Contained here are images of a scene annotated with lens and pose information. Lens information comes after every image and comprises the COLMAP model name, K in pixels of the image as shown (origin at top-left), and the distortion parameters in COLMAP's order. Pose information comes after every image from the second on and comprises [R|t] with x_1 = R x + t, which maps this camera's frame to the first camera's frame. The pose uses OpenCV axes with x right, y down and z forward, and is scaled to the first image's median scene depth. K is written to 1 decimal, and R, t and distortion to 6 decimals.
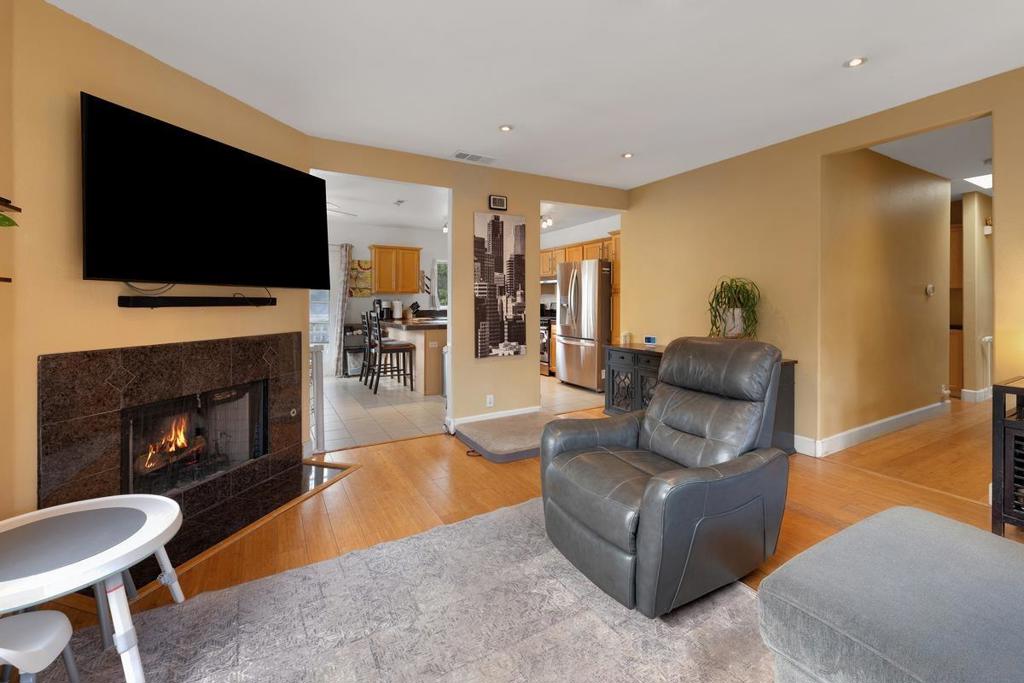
lens RADIAL K [[427.6, 0, 508.7], [0, 427.6, 297.2], [0, 0, 1]] dist [0.000375, 0.000020]
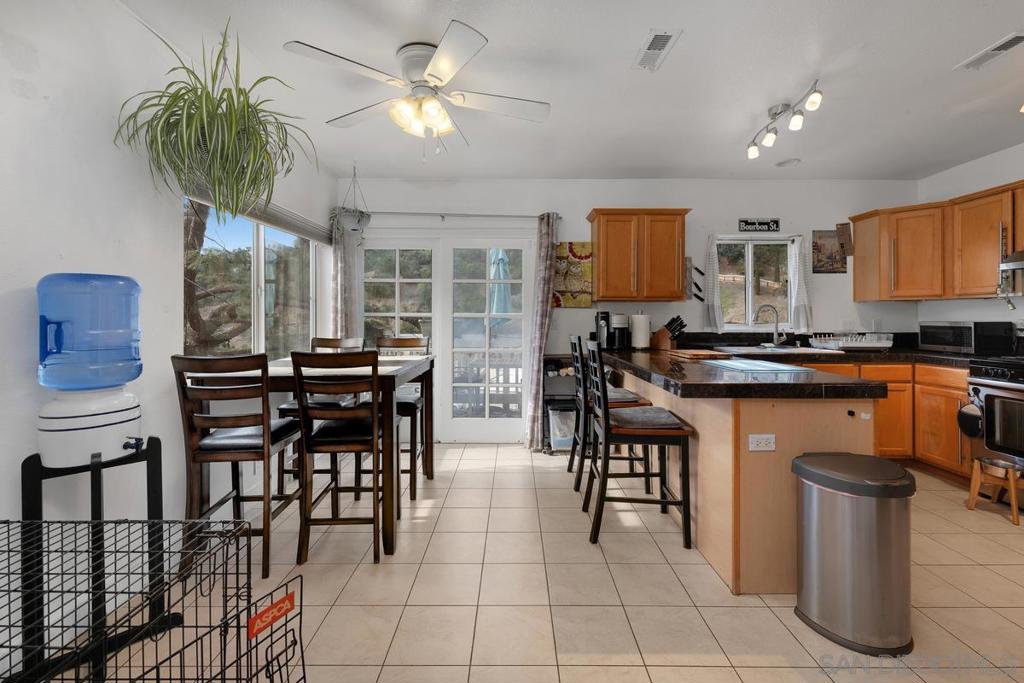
lens RADIAL K [[426.2, 0, 511.7], [0, 426.2, 317.4], [0, 0, 1]] dist [0.000667, 0.000046]
pose [[0.867455, 0.002198, -0.497511, -0.144896], [0.002793, 0.999953, 0.009288, 0.007332], [0.497508, -0.009447, 0.867408, 0.495655]]
